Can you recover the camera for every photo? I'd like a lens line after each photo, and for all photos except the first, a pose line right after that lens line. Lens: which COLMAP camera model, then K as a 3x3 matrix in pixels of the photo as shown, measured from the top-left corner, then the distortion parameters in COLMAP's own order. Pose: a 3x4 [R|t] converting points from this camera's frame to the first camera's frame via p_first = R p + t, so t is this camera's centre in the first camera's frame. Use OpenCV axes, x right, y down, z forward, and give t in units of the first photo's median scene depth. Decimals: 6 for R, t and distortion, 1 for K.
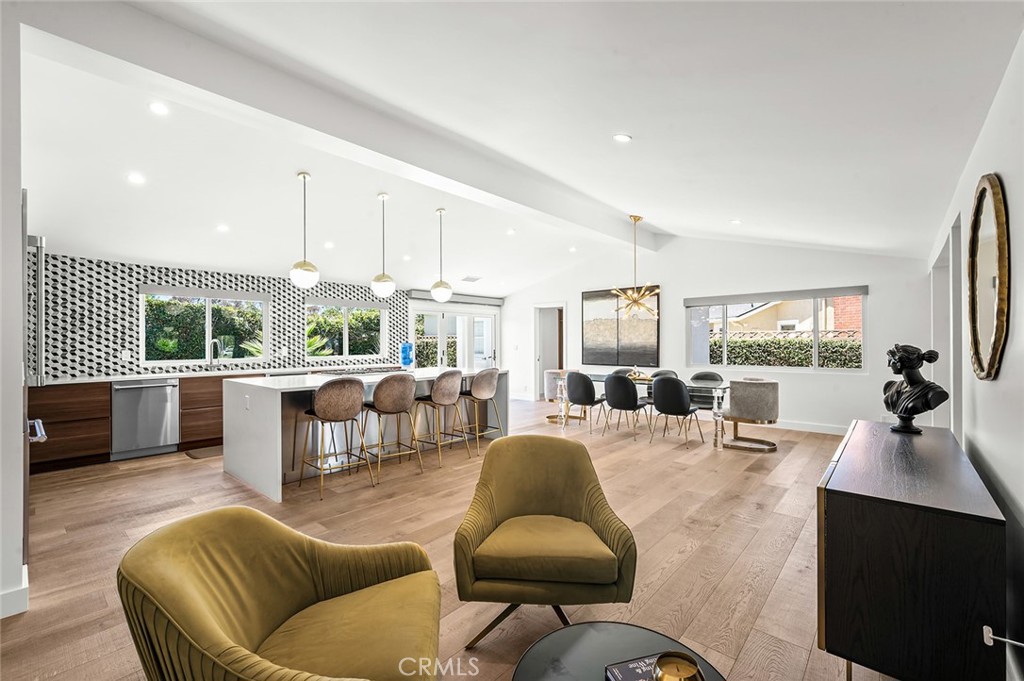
lens RADIAL K [[444.8, 0, 512.8], [0, 444.8, 340.3], [0, 0, 1]] dist [-0.007449, 0.000026]
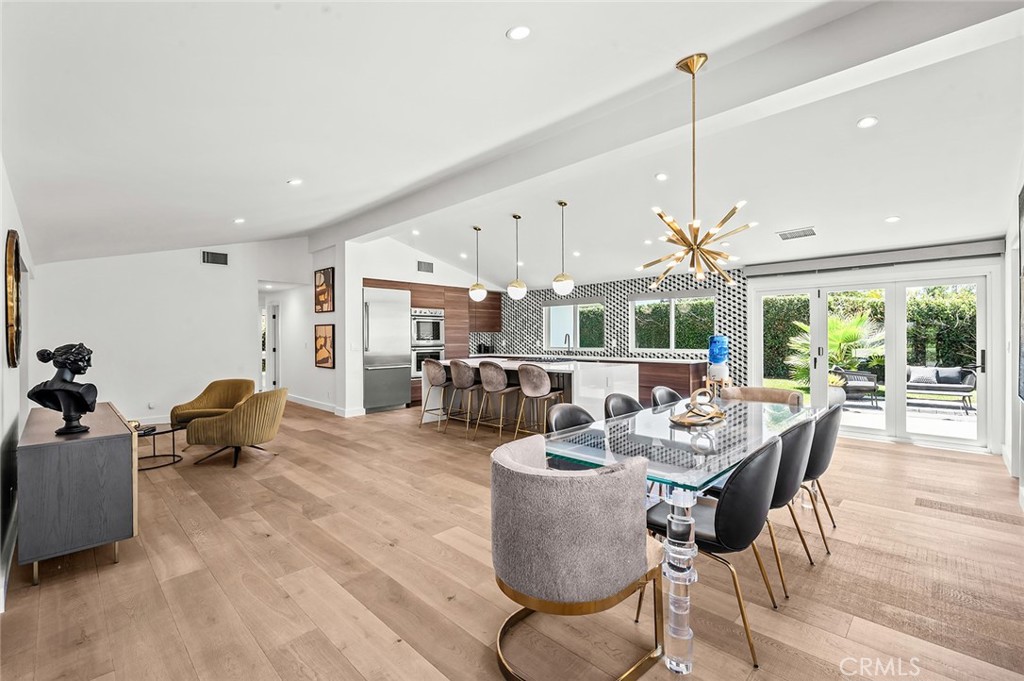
lens RADIAL K [[444.8, 0, 505.7], [0, 444.8, 337.5], [0, 0, 1]] dist [-0.007449, 0.000026]
pose [[-0.066774, 0.004971, -0.997756, 0.717140], [0.008558, 0.999954, 0.004409, 0.002933], [0.997731, -0.008244, -0.066813, 0.812194]]
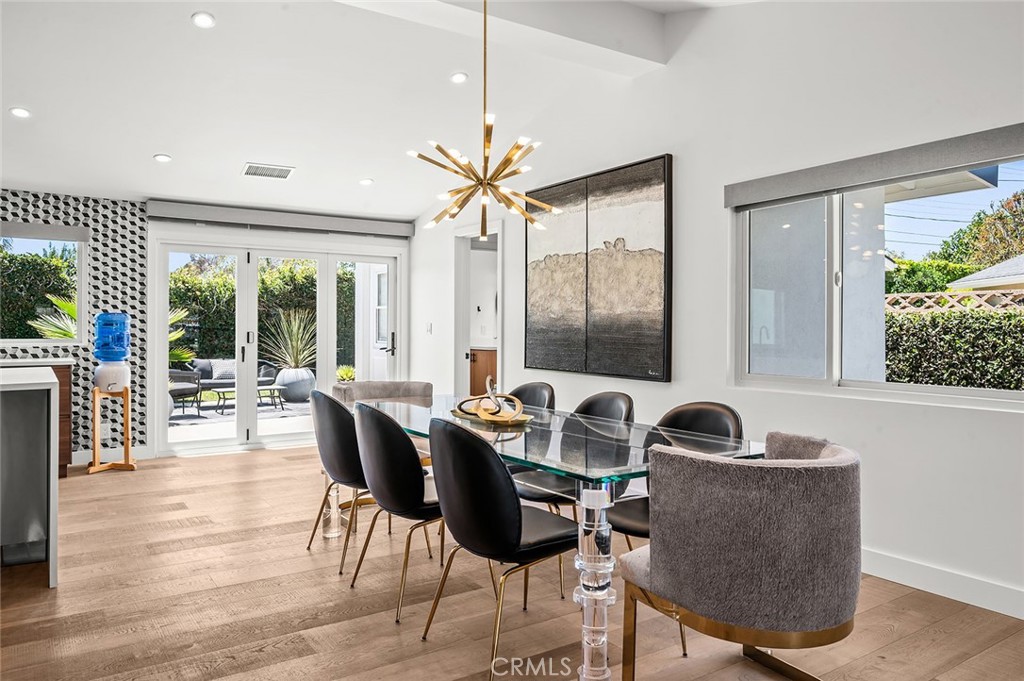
lens RADIAL K [[721.9, 0, 516.4], [0, 721.9, 323.0], [0, 0, 1]] dist [0.000213, 0.004290]
pose [[0.965035, 0.004720, -0.262080, 0.433100], [-0.005381, 0.999984, -0.001806, 0.018643], [0.262067, 0.003153, 0.965044, 0.475272]]
